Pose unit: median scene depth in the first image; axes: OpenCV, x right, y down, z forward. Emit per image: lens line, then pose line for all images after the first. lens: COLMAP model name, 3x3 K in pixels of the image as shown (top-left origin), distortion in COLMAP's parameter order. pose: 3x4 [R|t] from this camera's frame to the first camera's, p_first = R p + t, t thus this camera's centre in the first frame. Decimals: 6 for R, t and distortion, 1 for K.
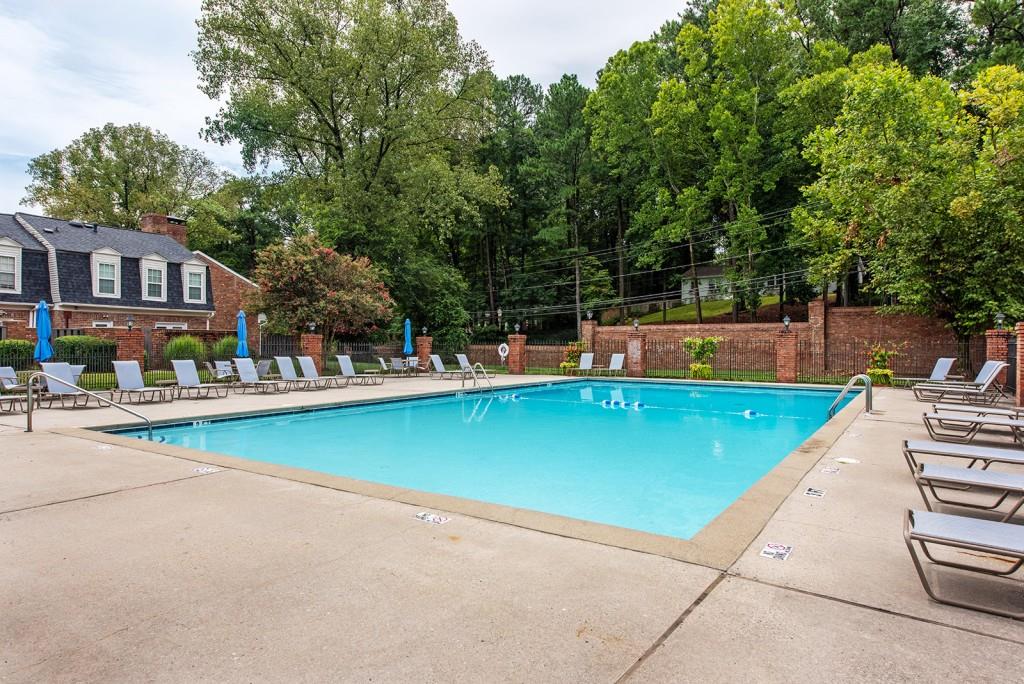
lens RADIAL K [[587.7, 0, 506.7], [0, 587.7, 339.2], [0, 0, 1]] dist [0.018654, -0.000387]
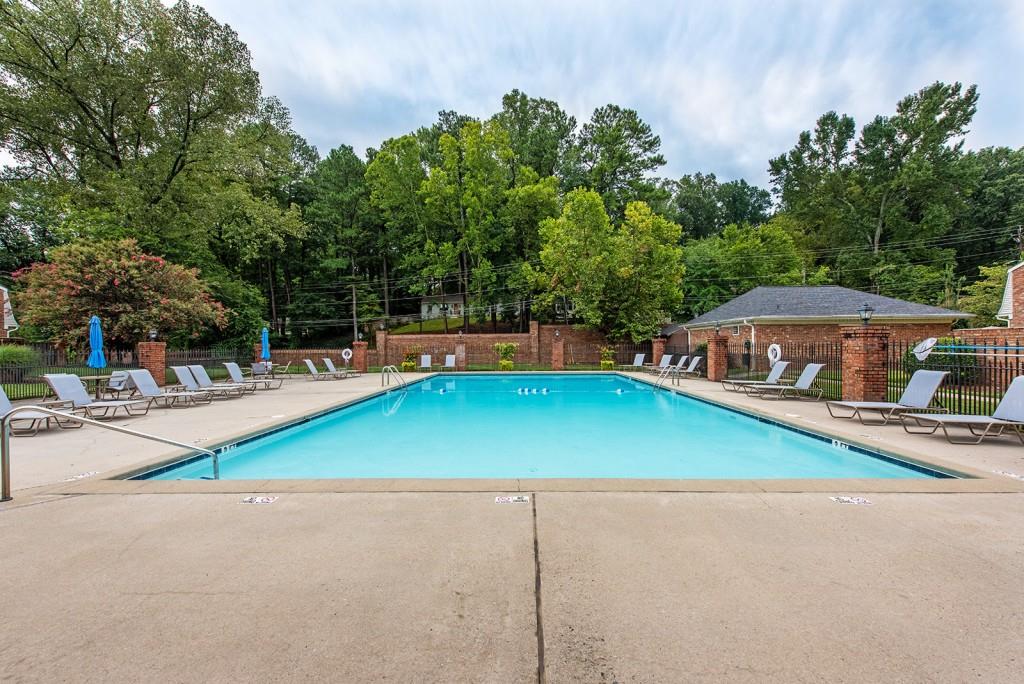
lens RADIAL K [[396.7, 0, 514.0], [0, 396.7, 347.4], [0, 0, 1]] dist [0.000272, 0.000167]
pose [[0.840428, -0.009952, 0.541832, -0.105143], [0.004873, 0.999930, 0.010807, -0.001610], [-0.541902, -0.006442, 0.840417, 0.064682]]
